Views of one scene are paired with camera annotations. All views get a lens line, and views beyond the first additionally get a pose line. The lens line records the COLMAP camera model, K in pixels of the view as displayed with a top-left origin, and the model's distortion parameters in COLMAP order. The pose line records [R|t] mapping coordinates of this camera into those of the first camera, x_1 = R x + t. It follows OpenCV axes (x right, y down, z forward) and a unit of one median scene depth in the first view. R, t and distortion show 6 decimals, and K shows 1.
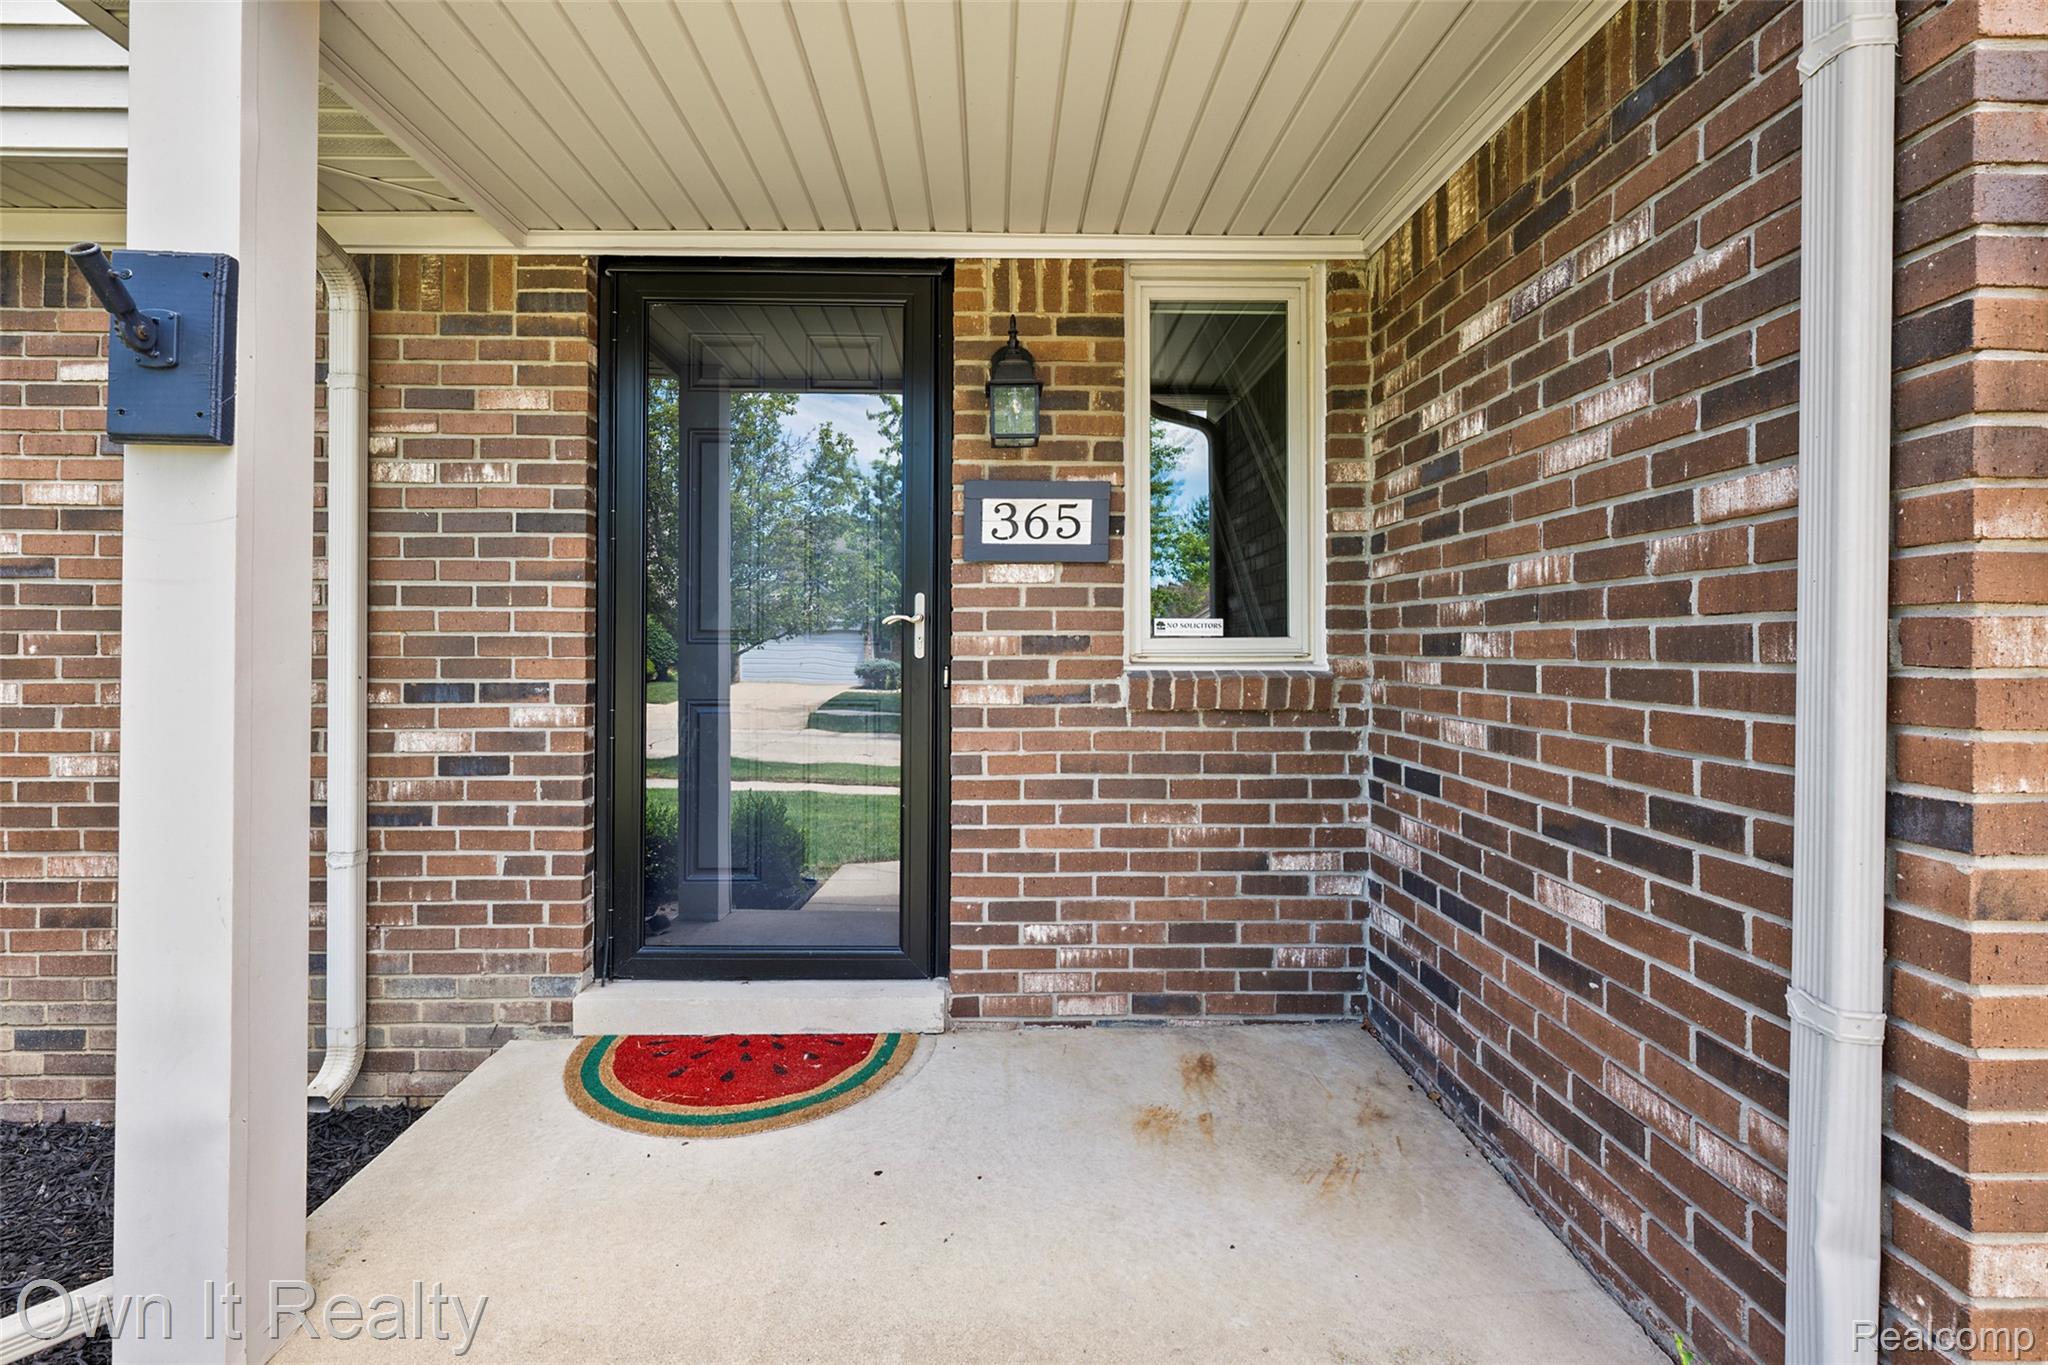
lens RADIAL K [[945.9, 0, 1005.9], [0, 945.9, 646.3], [0, 0, 1]] dist [-0.009154, 0.002201]
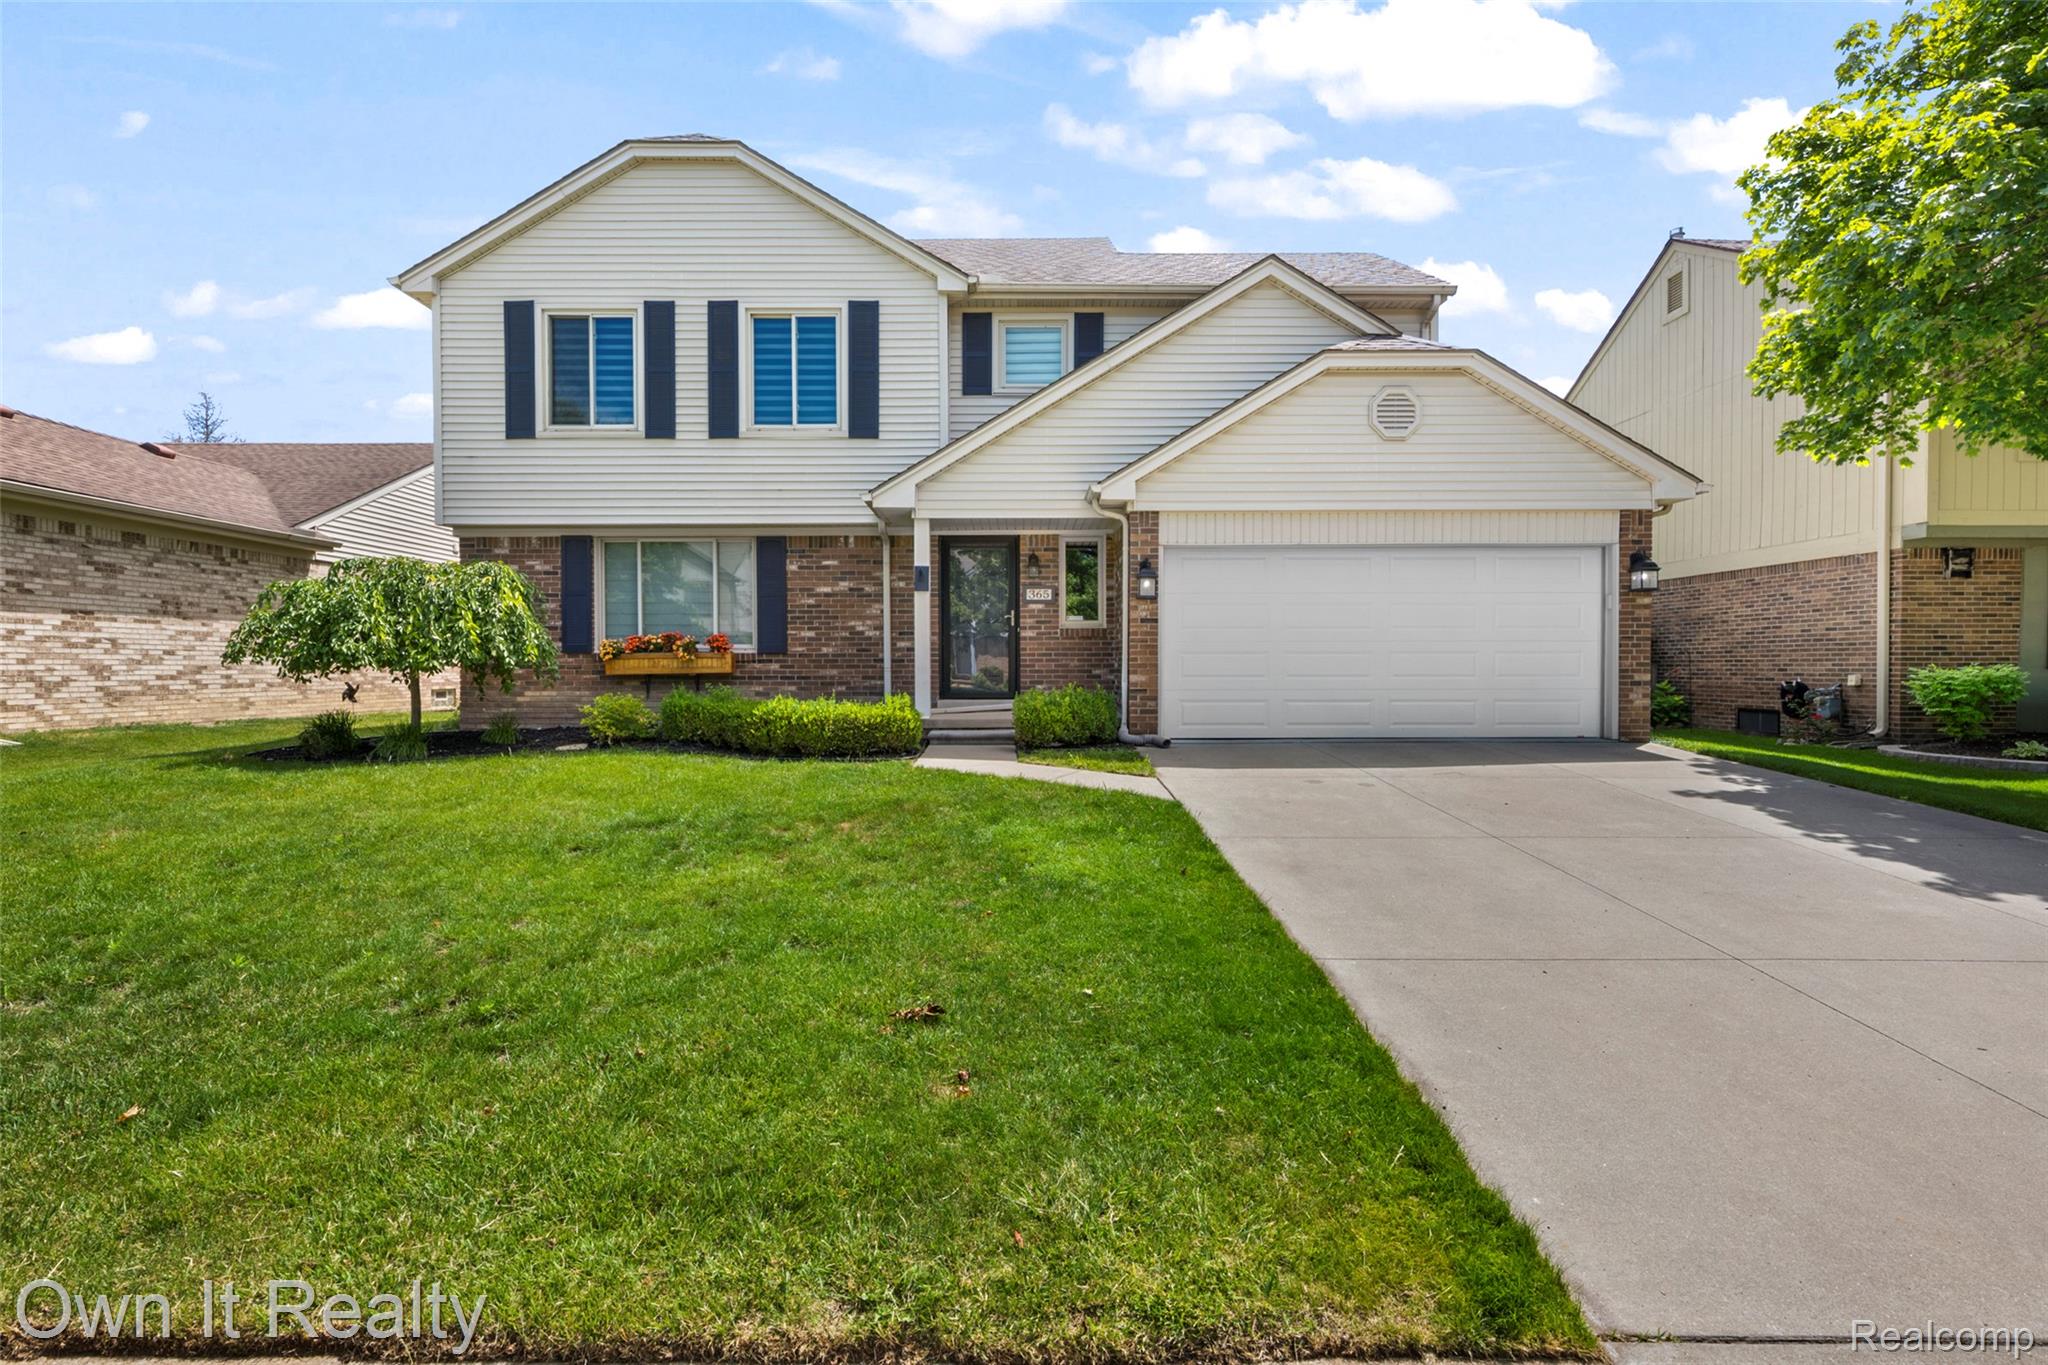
lens RADIAL K [[945.9, 0, 1025.7], [0, 945.9, 683.6], [0, 0, 1]] dist [-0.009154, 0.002201]
pose [[0.999489, -0.003924, -0.031727, 0.109320], [0.004456, 0.999850, 0.016710, 0.213743], [0.031657, -0.016843, 0.999357, -3.451936]]
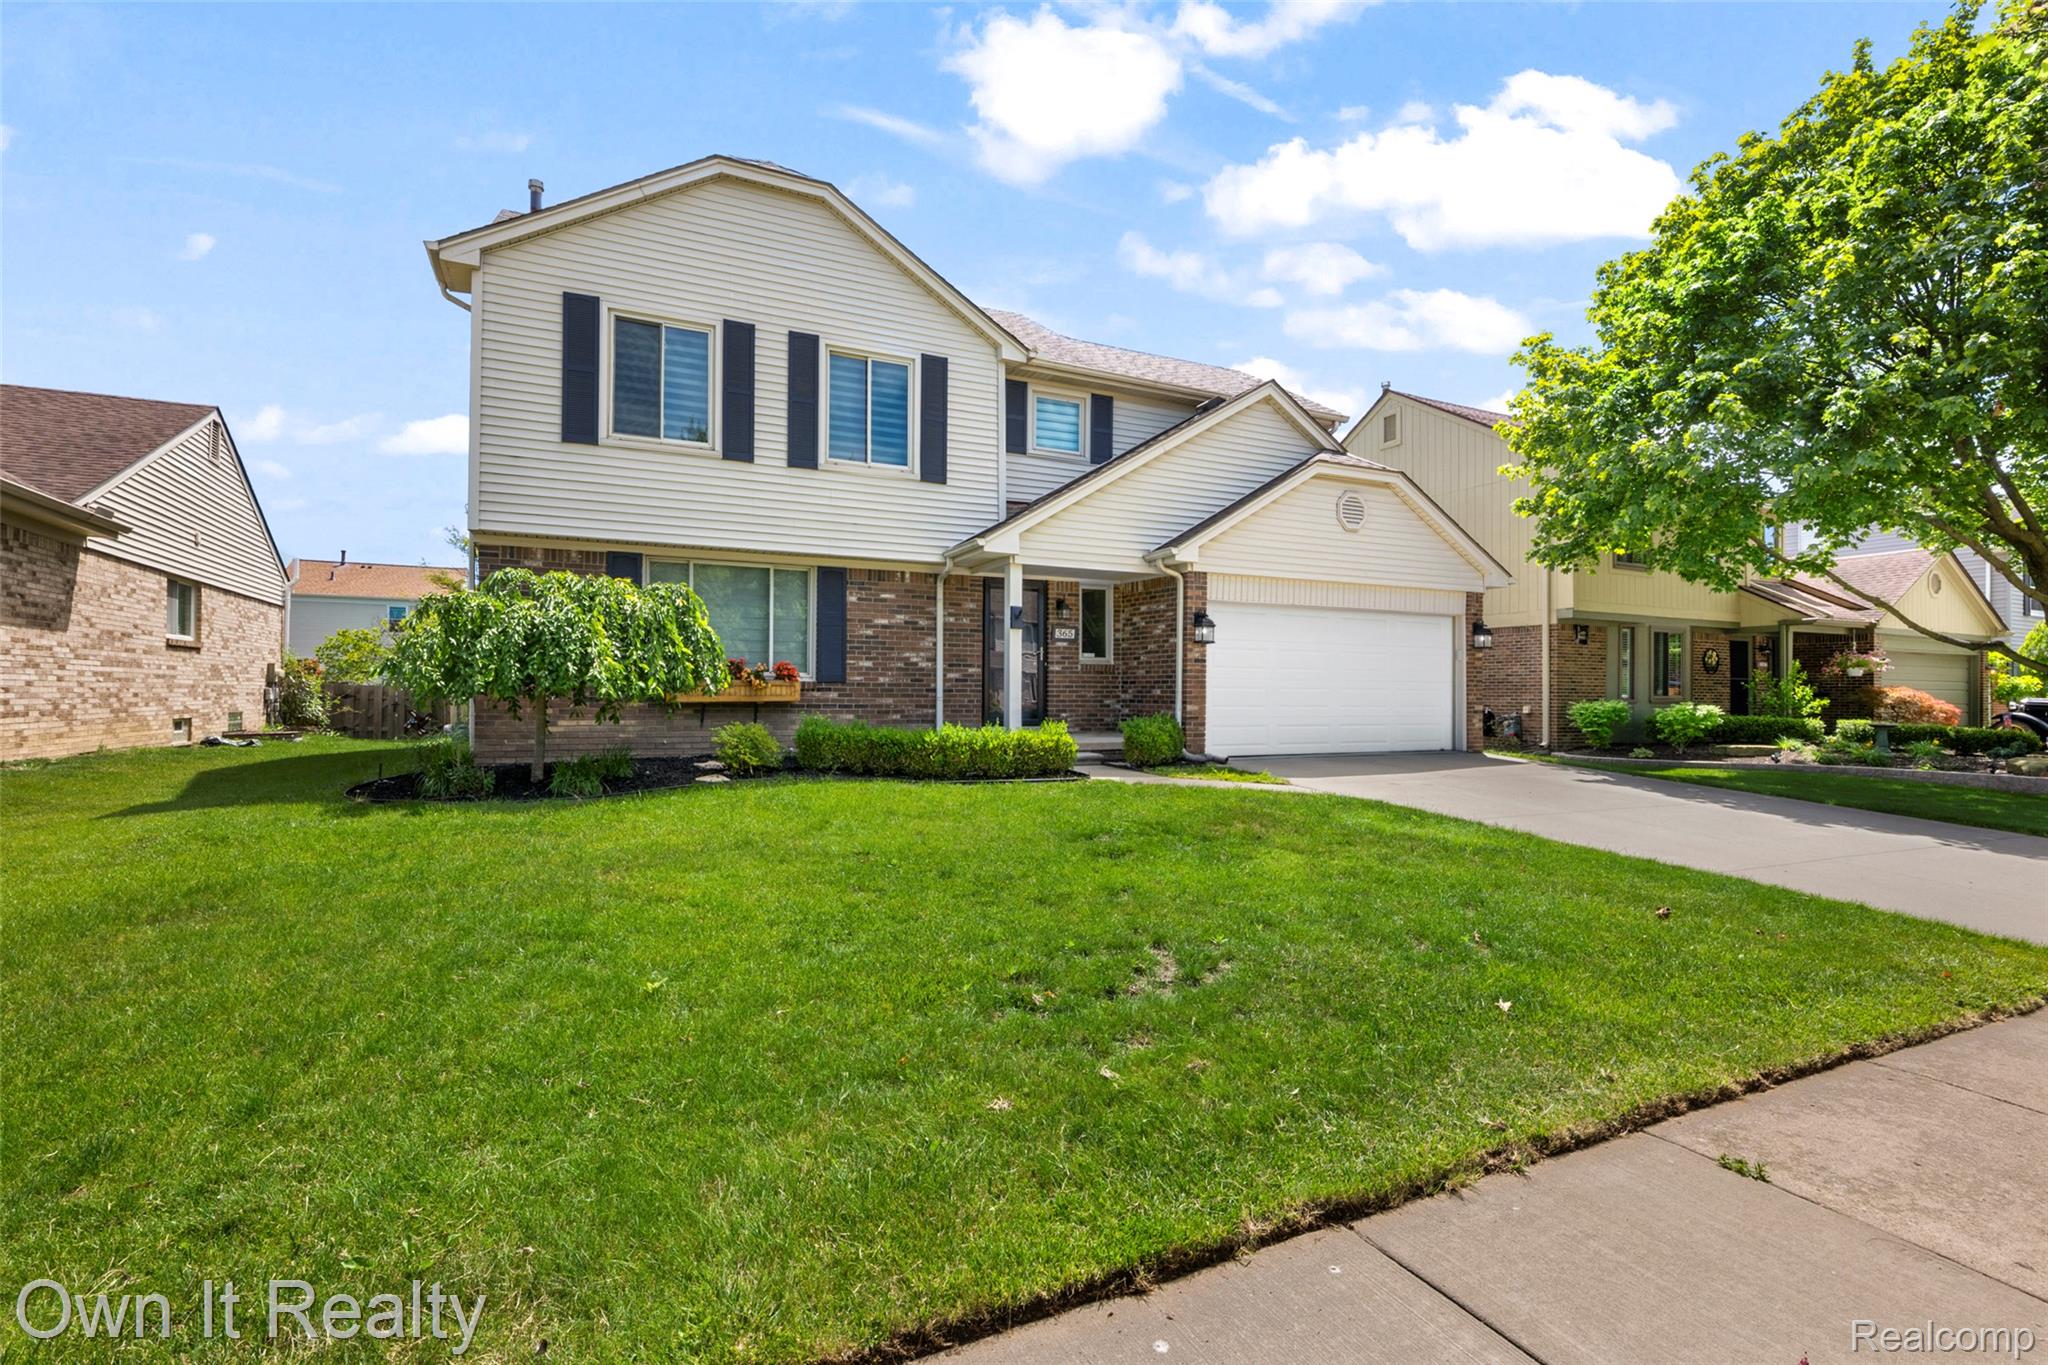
lens RADIAL K [[945.9, 0, 1019.7], [0, 945.9, 687.1], [0, 0, 1]] dist [-0.009154, 0.002201]
pose [[0.914040, 0.007038, 0.405563, -2.239257], [-0.003742, 0.999953, -0.008919, 0.201181], [-0.405607, 0.006634, 0.914024, -3.534901]]
